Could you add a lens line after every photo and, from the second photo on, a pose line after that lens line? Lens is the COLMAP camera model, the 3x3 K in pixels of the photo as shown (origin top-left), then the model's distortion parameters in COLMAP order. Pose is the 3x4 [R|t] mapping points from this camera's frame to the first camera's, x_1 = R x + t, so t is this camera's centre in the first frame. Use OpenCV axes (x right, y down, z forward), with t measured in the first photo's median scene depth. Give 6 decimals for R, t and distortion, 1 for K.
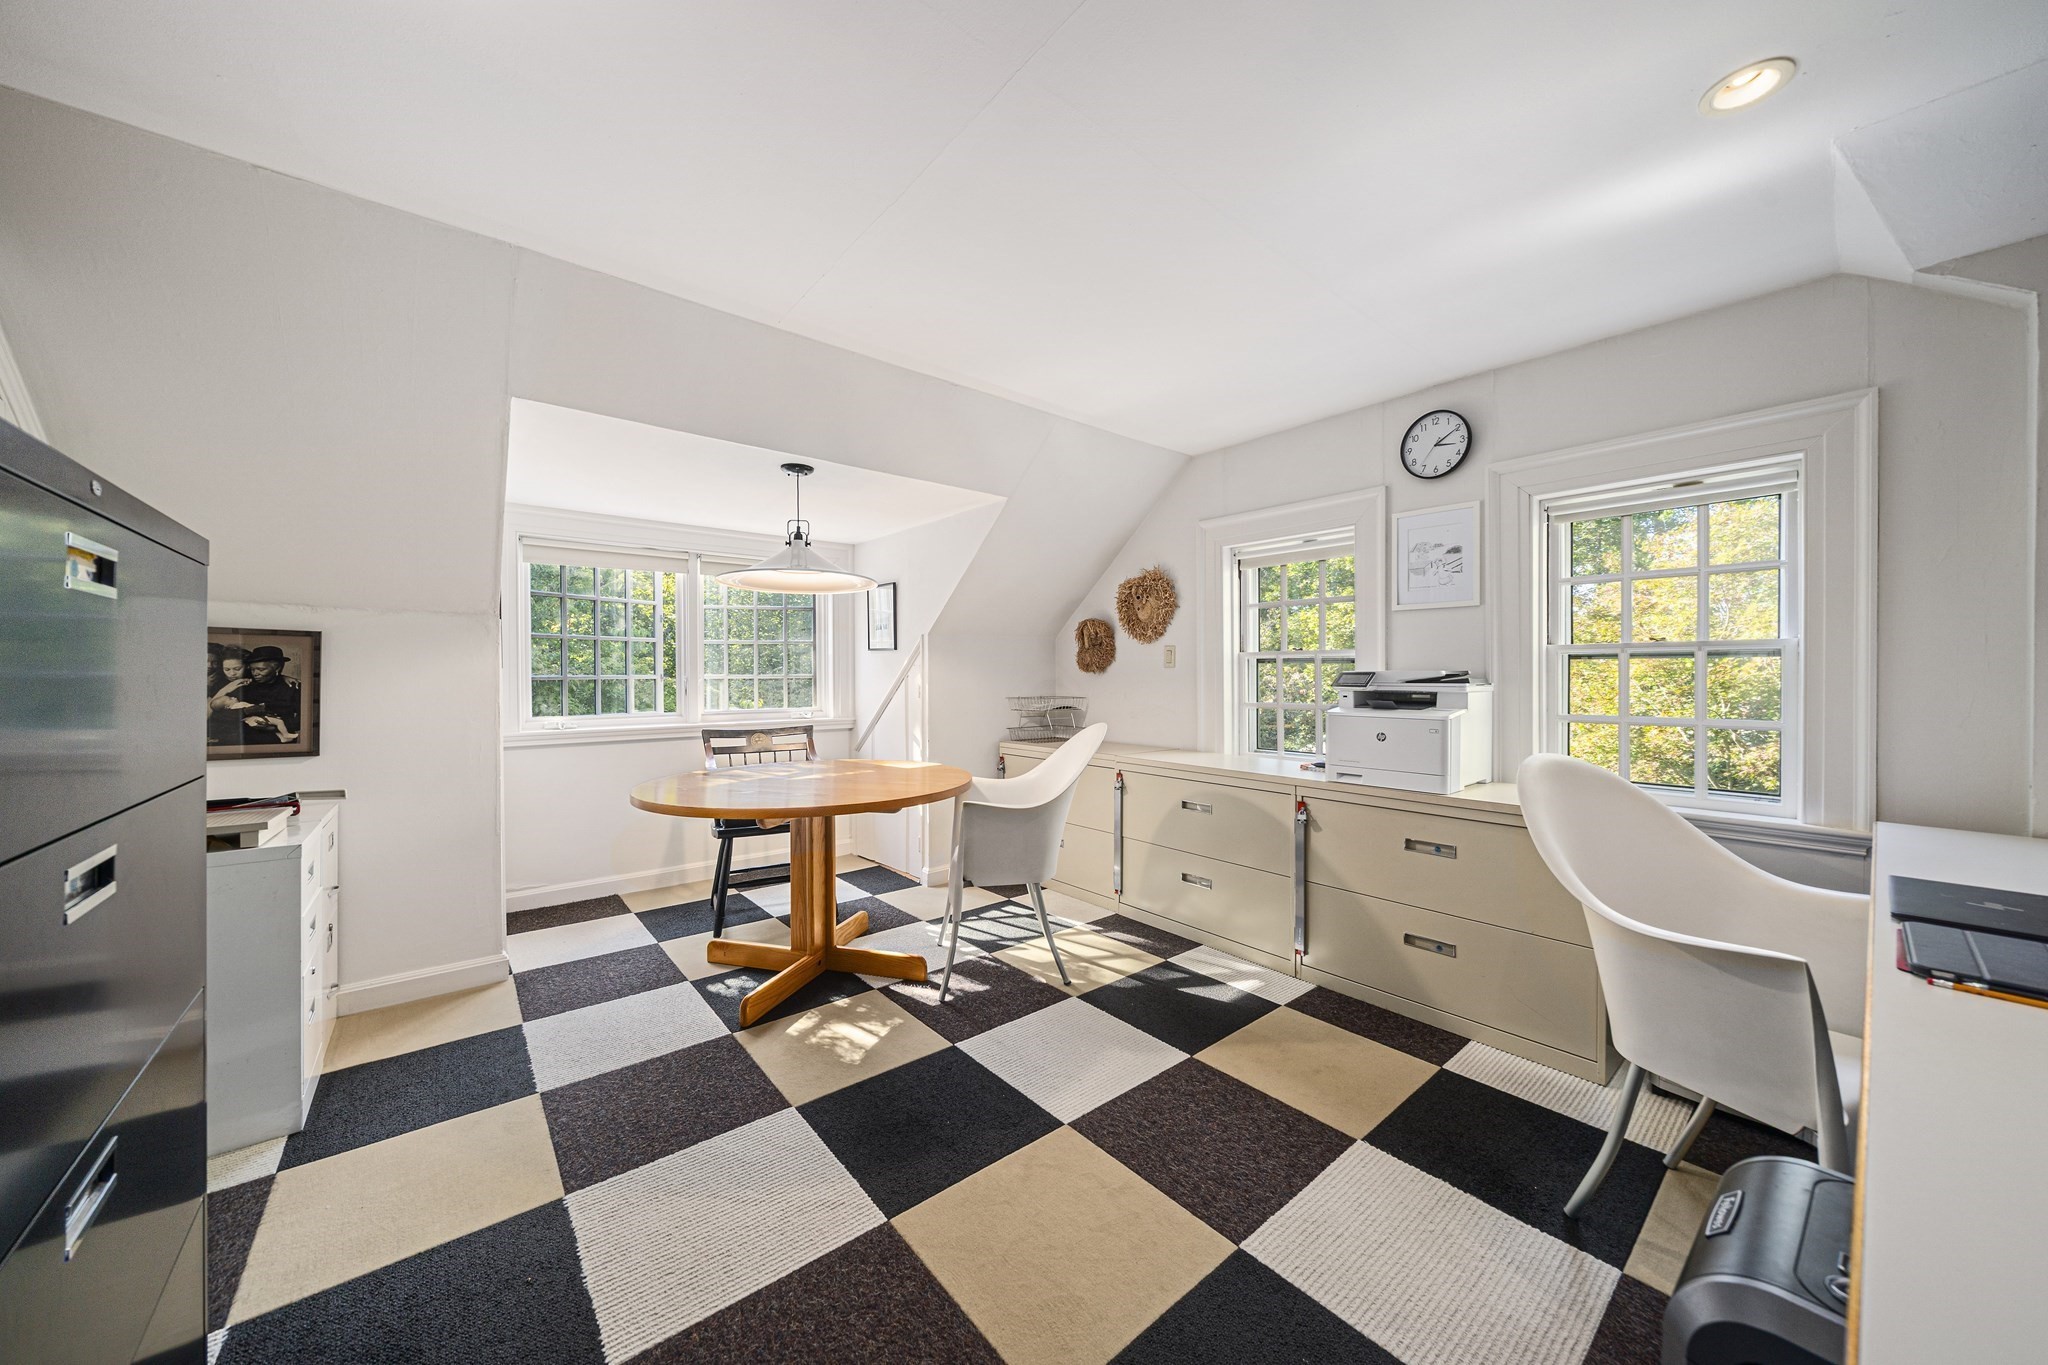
lens RADIAL K [[711.8, 0, 1026.4], [0, 711.8, 679.2], [0, 0, 1]] dist [-0.005510, -0.000236]
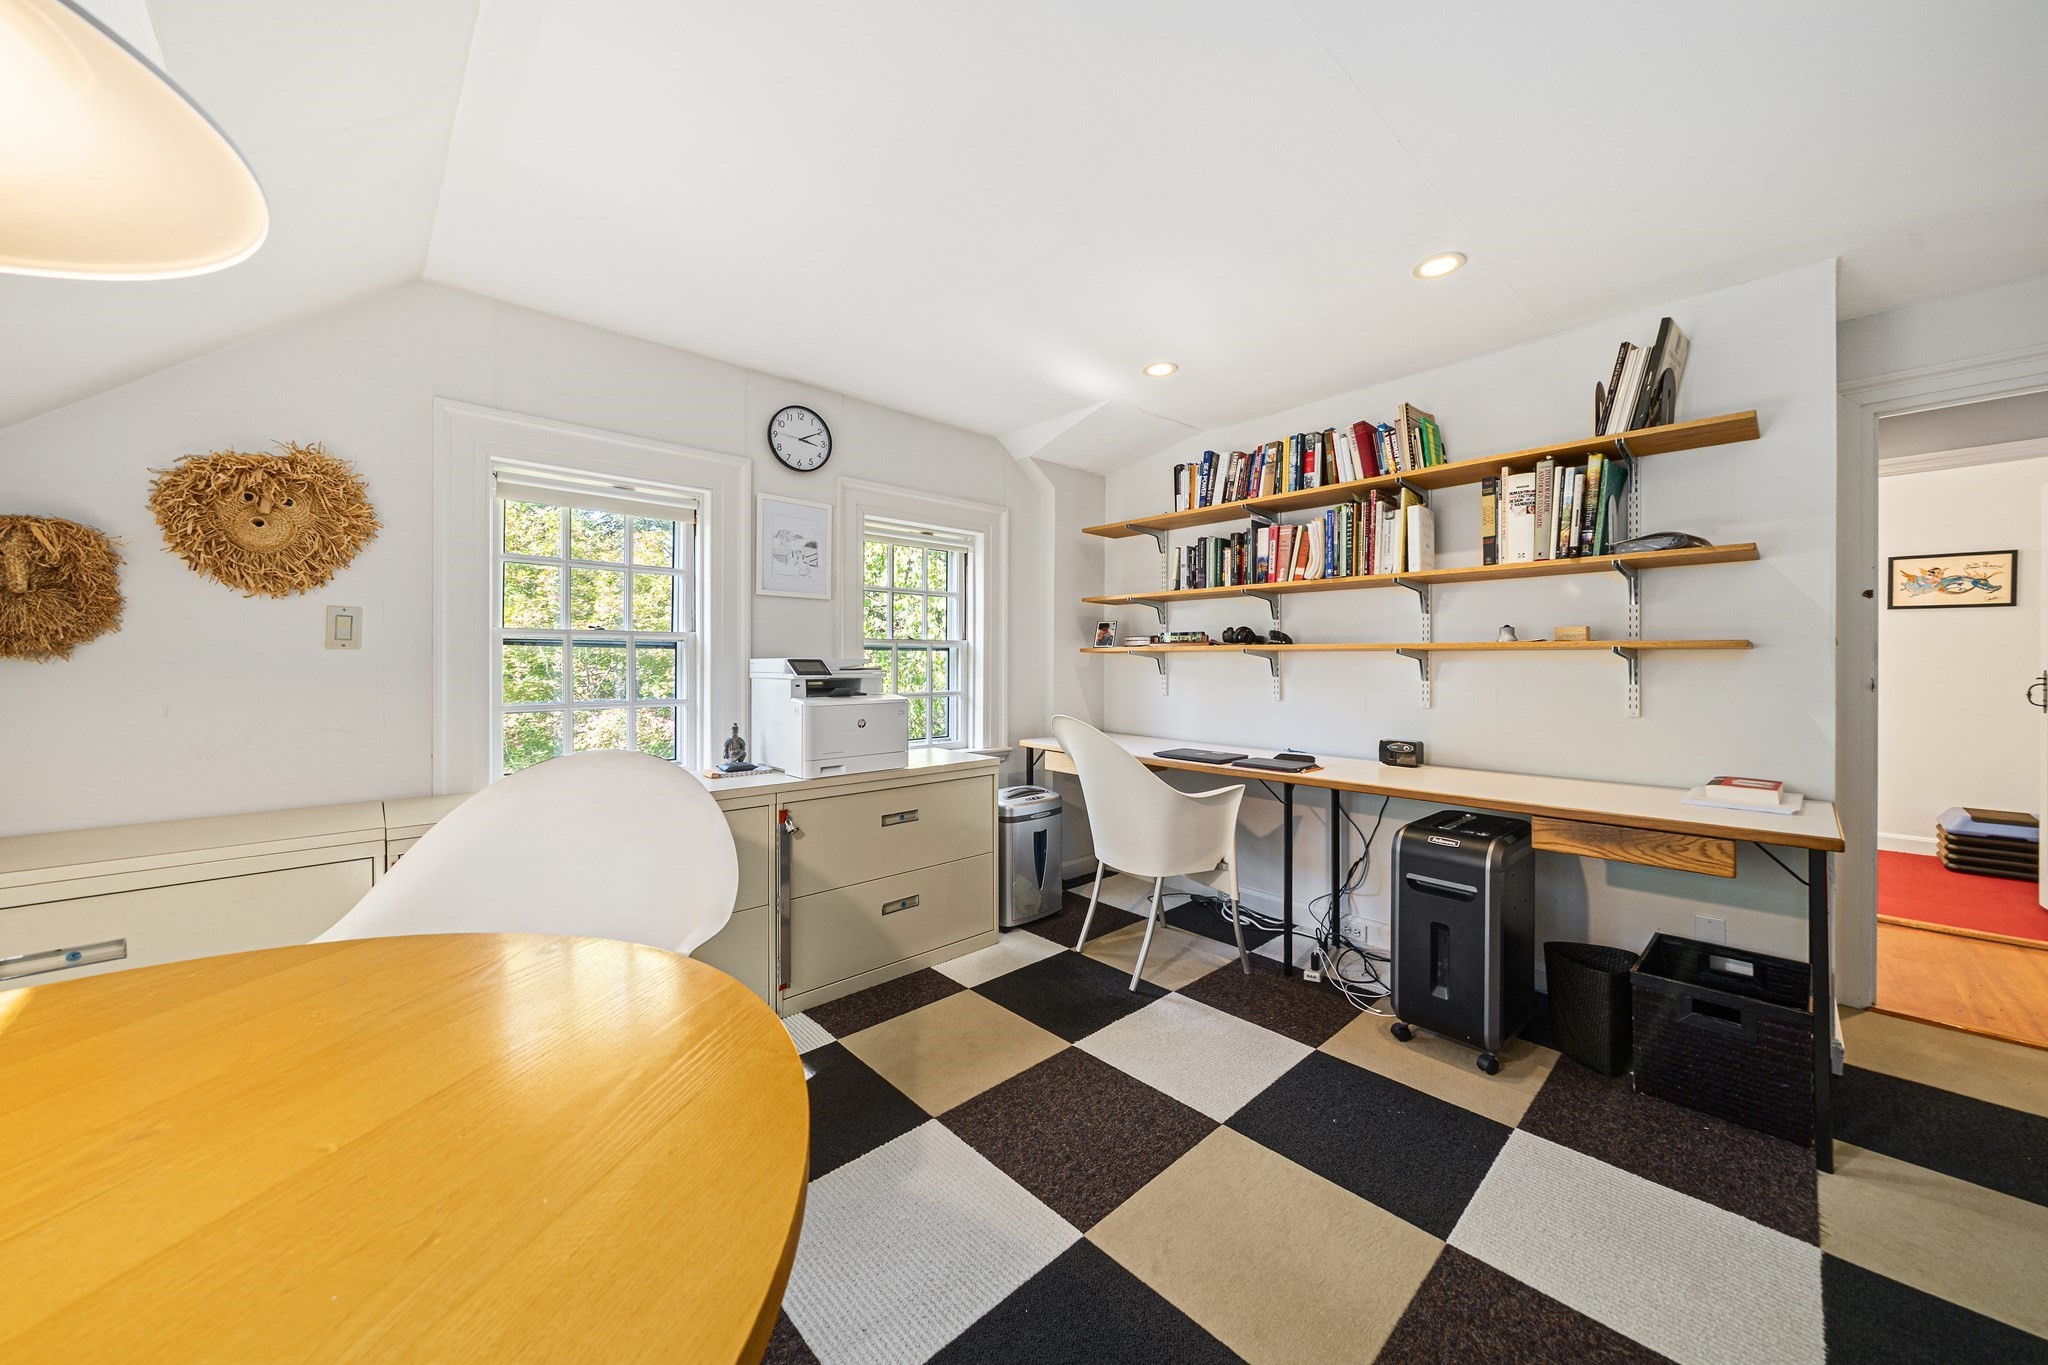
lens RADIAL K [[711.8, 0, 1050.8], [0, 711.8, 654.5], [0, 0, 1]] dist [-0.005510, -0.000236]
pose [[-0.071099, 0.009202, 0.997427, -0.488934], [0.007122, 0.999937, -0.008718, -0.005922], [-0.997444, 0.006483, -0.071160, 0.731087]]
